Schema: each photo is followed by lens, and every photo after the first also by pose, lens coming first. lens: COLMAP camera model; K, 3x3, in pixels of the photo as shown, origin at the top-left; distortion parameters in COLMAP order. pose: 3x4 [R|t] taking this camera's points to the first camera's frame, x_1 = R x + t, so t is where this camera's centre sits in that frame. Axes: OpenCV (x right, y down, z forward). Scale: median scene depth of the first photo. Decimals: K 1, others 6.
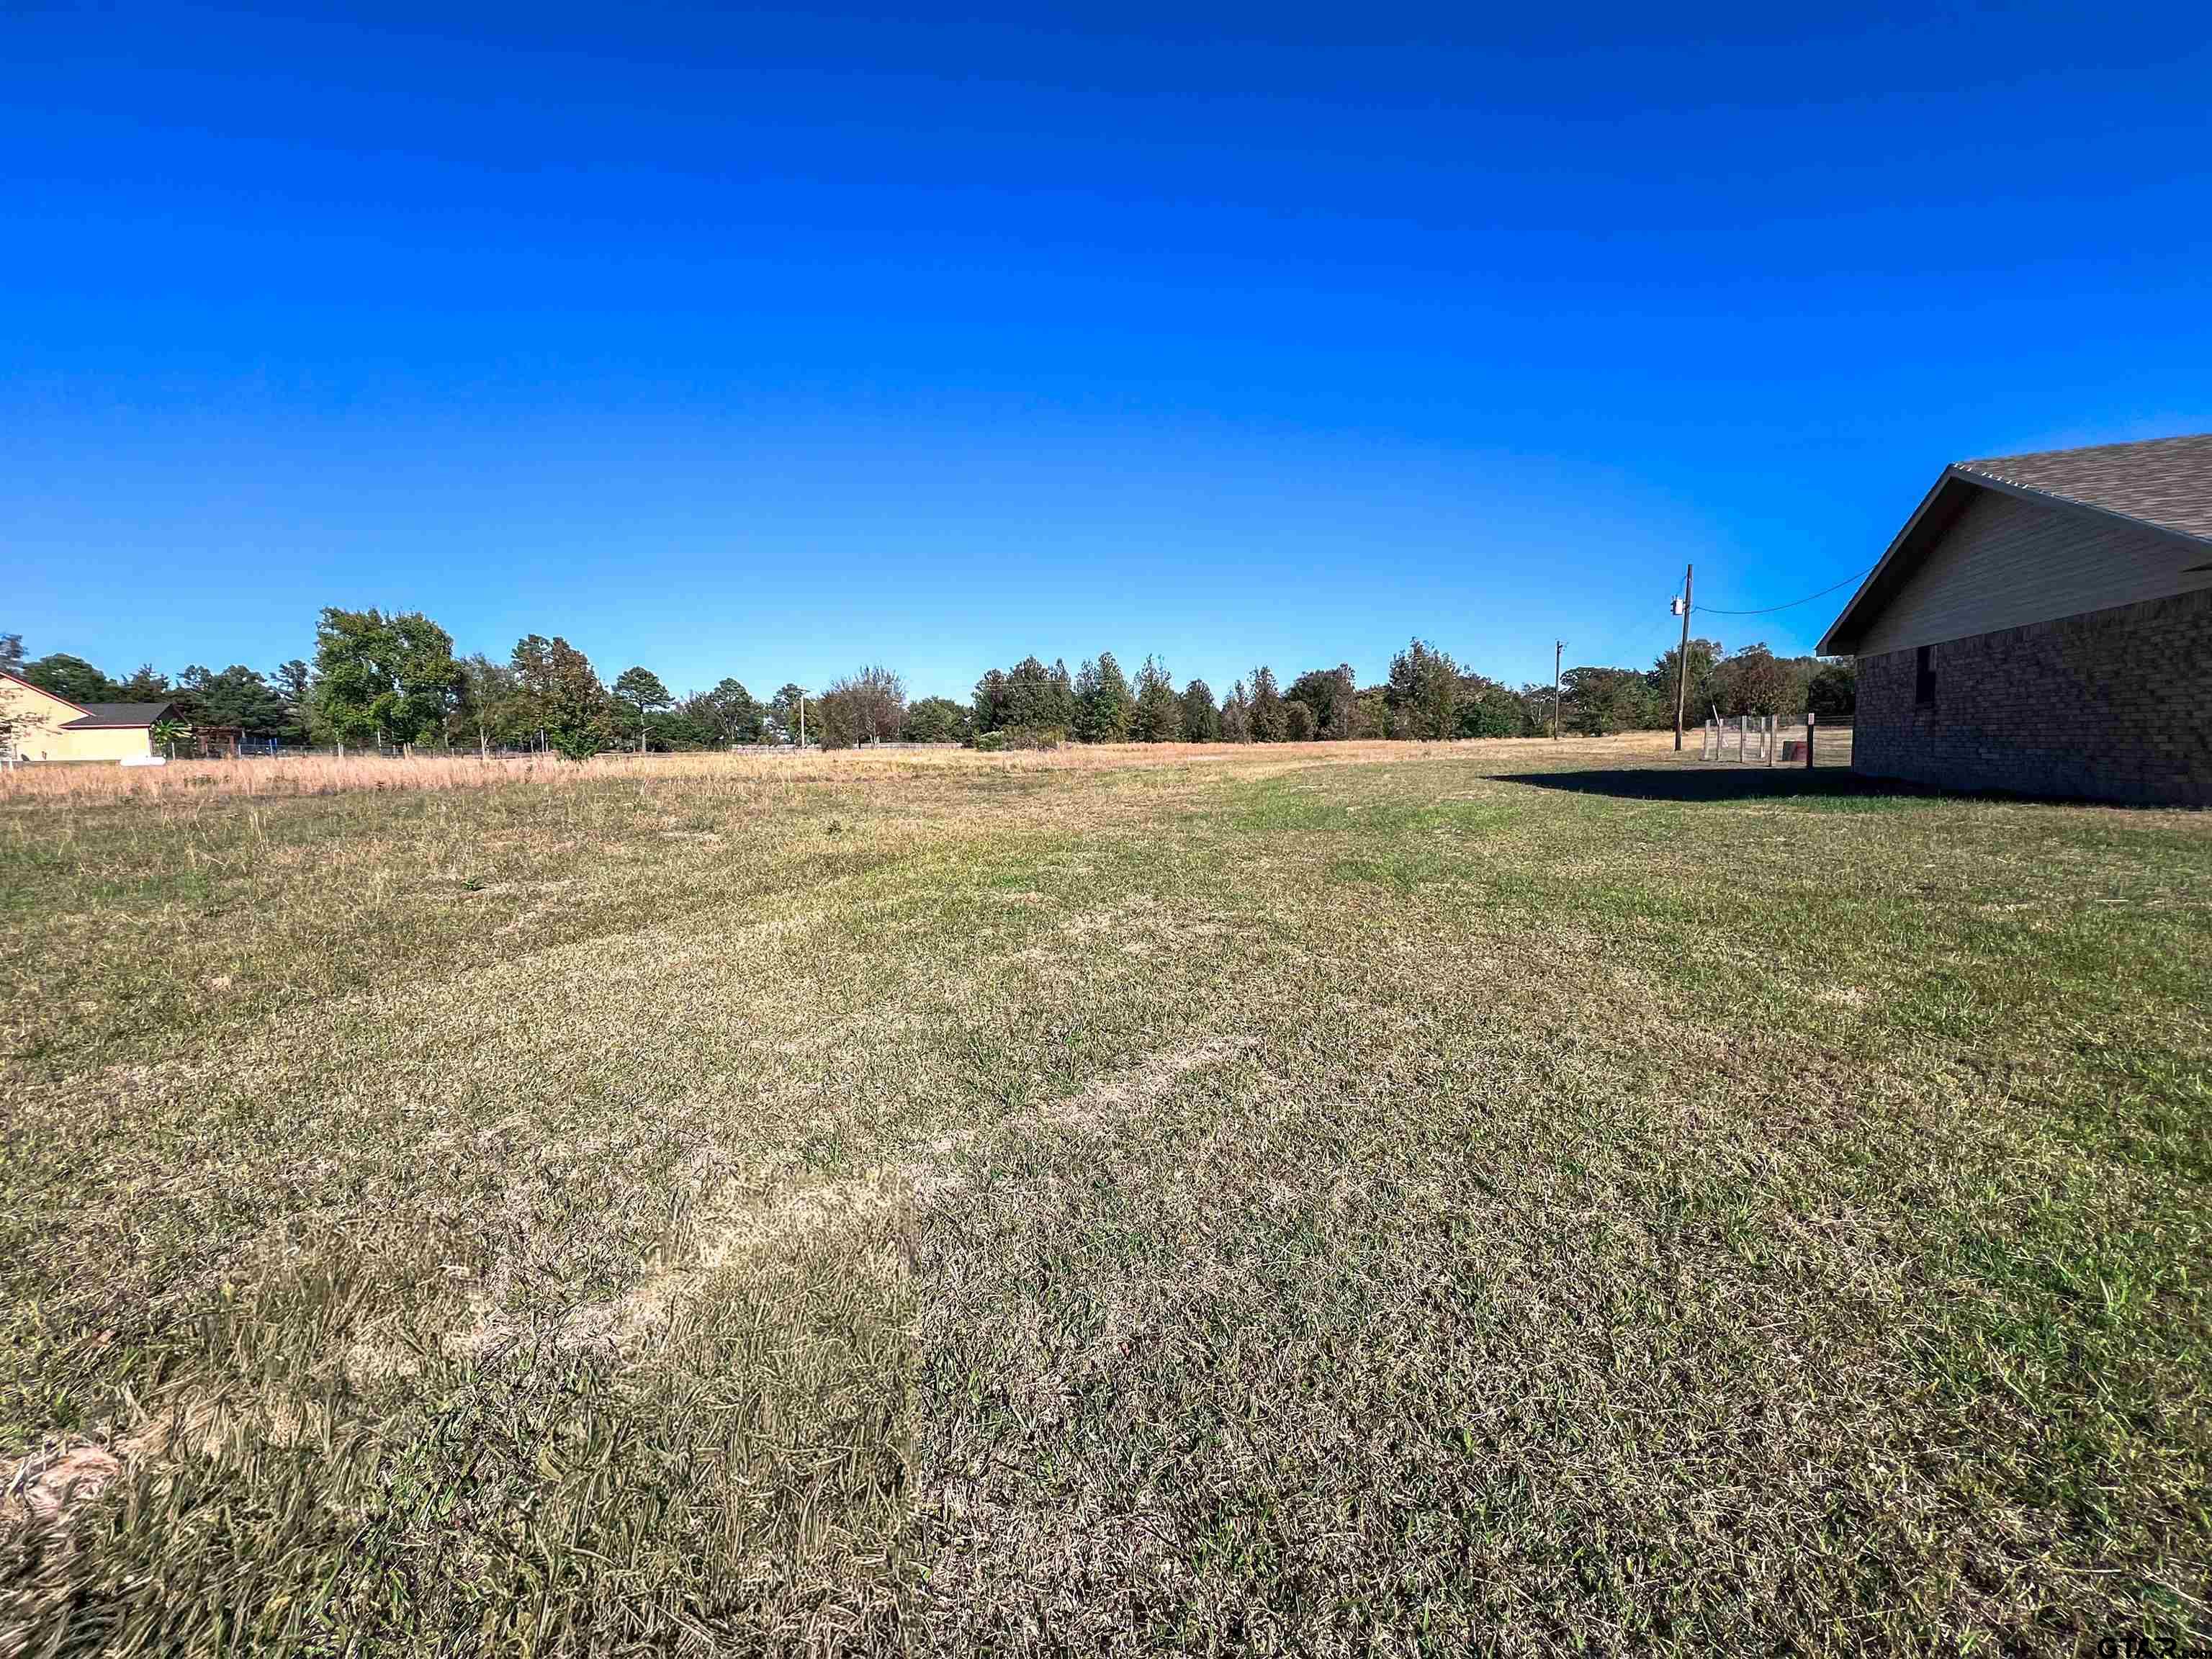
lens RADIAL K [[887.7, 0, 1106.0], [0, 887.7, 829.5], [0, 0, 1]] dist [-0.005793, 0.000274]
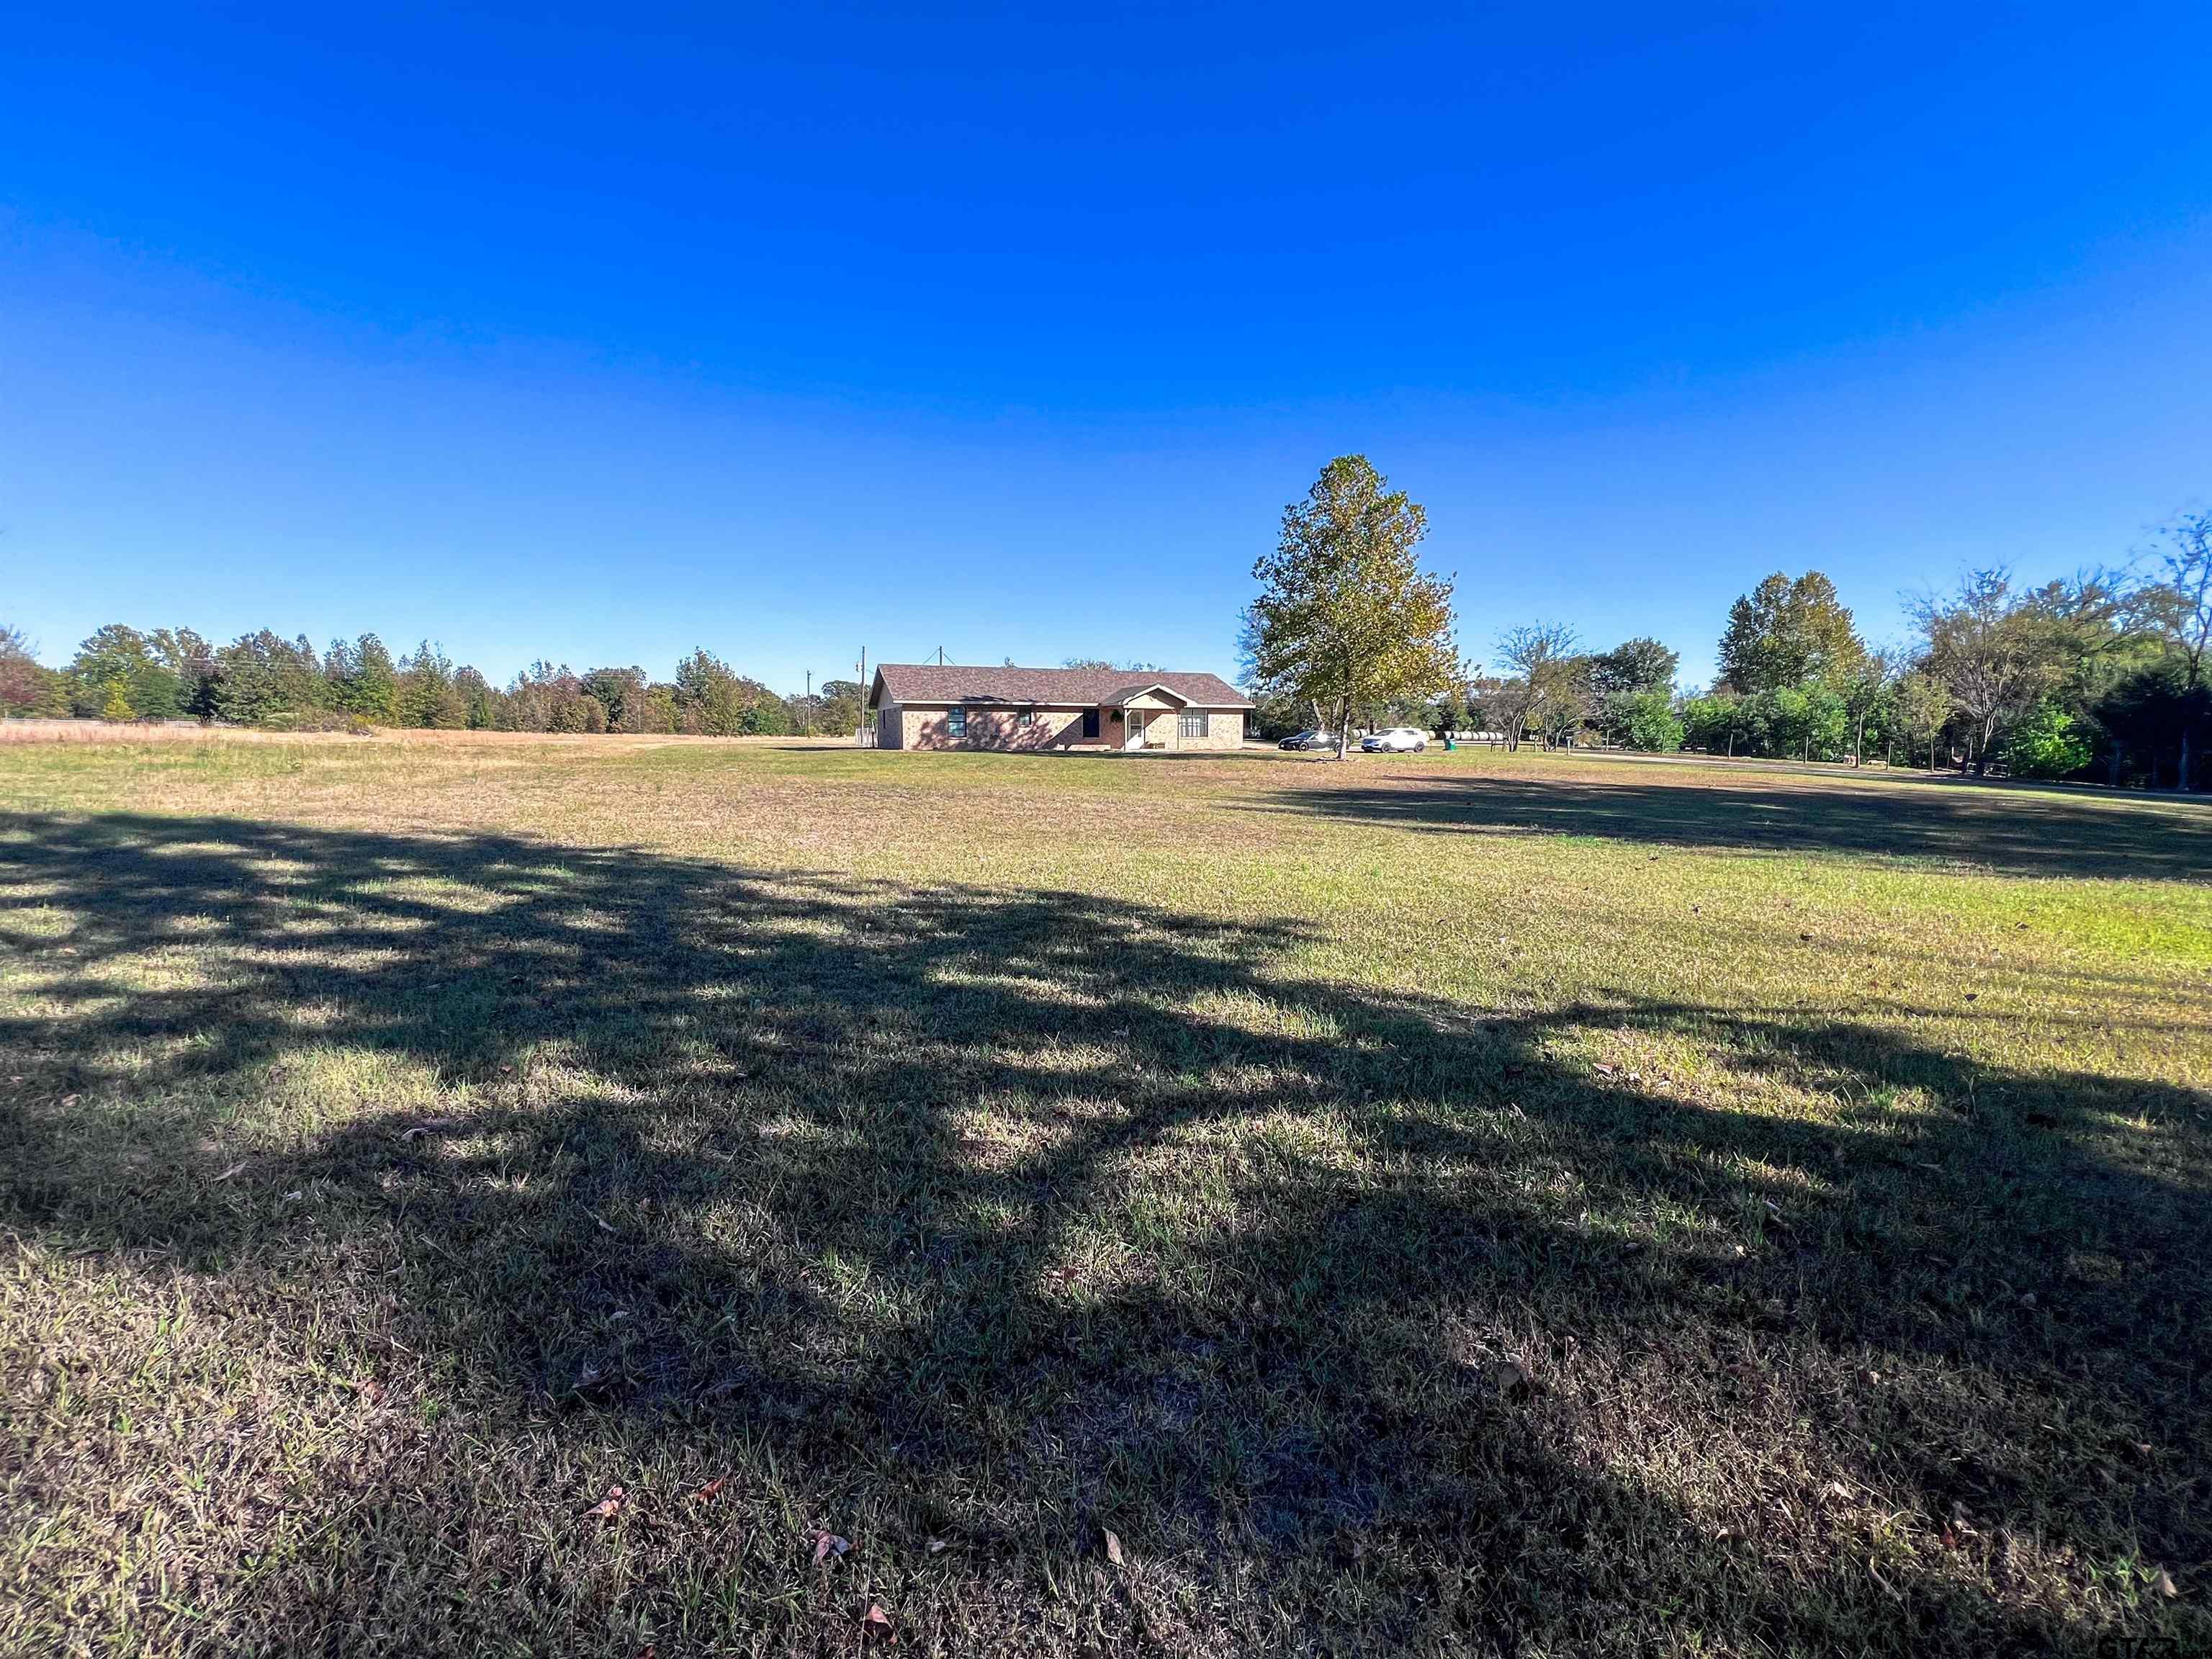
lens RADIAL K [[887.7, 0, 1106.0], [0, 887.7, 829.5], [0, 0, 1]] dist [-0.005793, 0.000274]
pose [[0.716825, -0.039482, 0.696134, -0.100179], [0.038372, 0.999116, 0.017154, 0.025864], [-0.696196, 0.014416, 0.717707, -0.232780]]
